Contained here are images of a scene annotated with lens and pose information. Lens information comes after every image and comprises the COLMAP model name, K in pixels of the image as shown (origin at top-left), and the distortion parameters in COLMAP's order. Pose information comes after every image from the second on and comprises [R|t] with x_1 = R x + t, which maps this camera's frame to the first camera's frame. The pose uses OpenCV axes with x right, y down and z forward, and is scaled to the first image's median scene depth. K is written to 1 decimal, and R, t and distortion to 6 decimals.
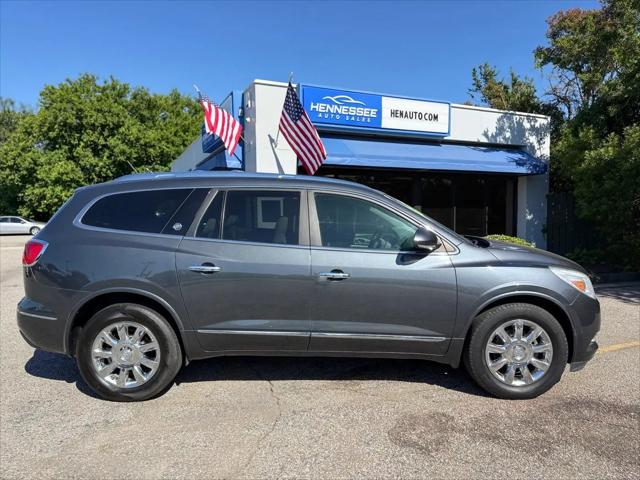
lens RADIAL K [[448.6, 0, 324.7], [0, 448.6, 238.5], [0, 0, 1]] dist [0.053395, -0.086570]
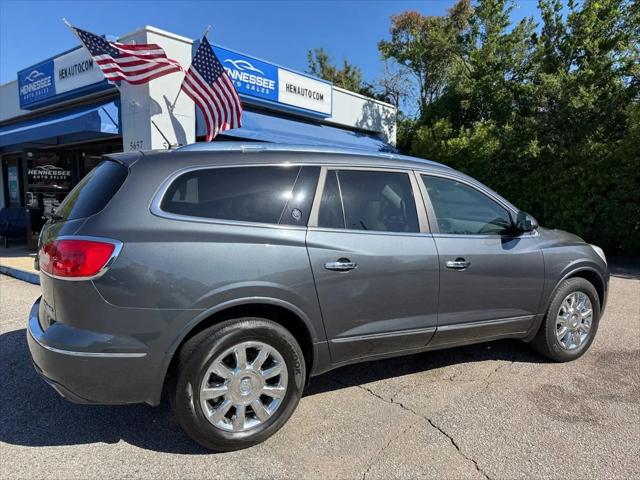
lens RADIAL K [[446.2, 0, 321.8], [0, 446.2, 246.4], [0, 0, 1]] dist [0.050259, -0.066438]
pose [[0.884893, -0.043905, 0.463721, -0.139826], [0.013045, 0.997493, 0.069548, -0.004869], [-0.465612, -0.055493, 0.883247, 0.064253]]
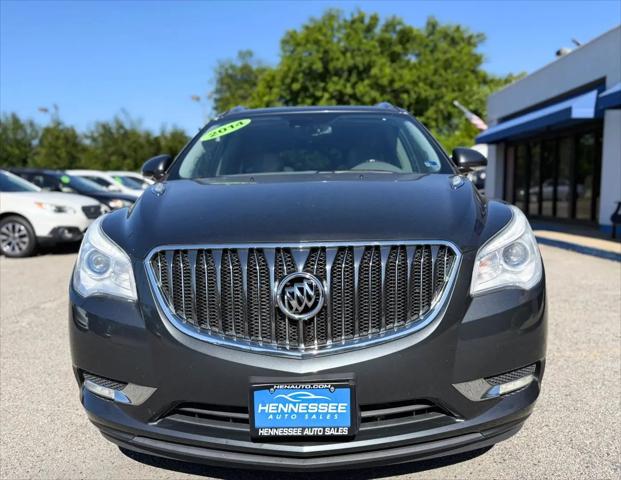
lens RADIAL K [[491.1, 0, 313.3], [0, 491.1, 257.5], [0, 0, 1]] dist [0.002749, -0.012920]
pose [[0.904882, 0.047964, -0.422953, -0.345953], [-0.007815, 0.995336, 0.096154, 0.004593], [0.425592, -0.083702, 0.901036, 0.318639]]
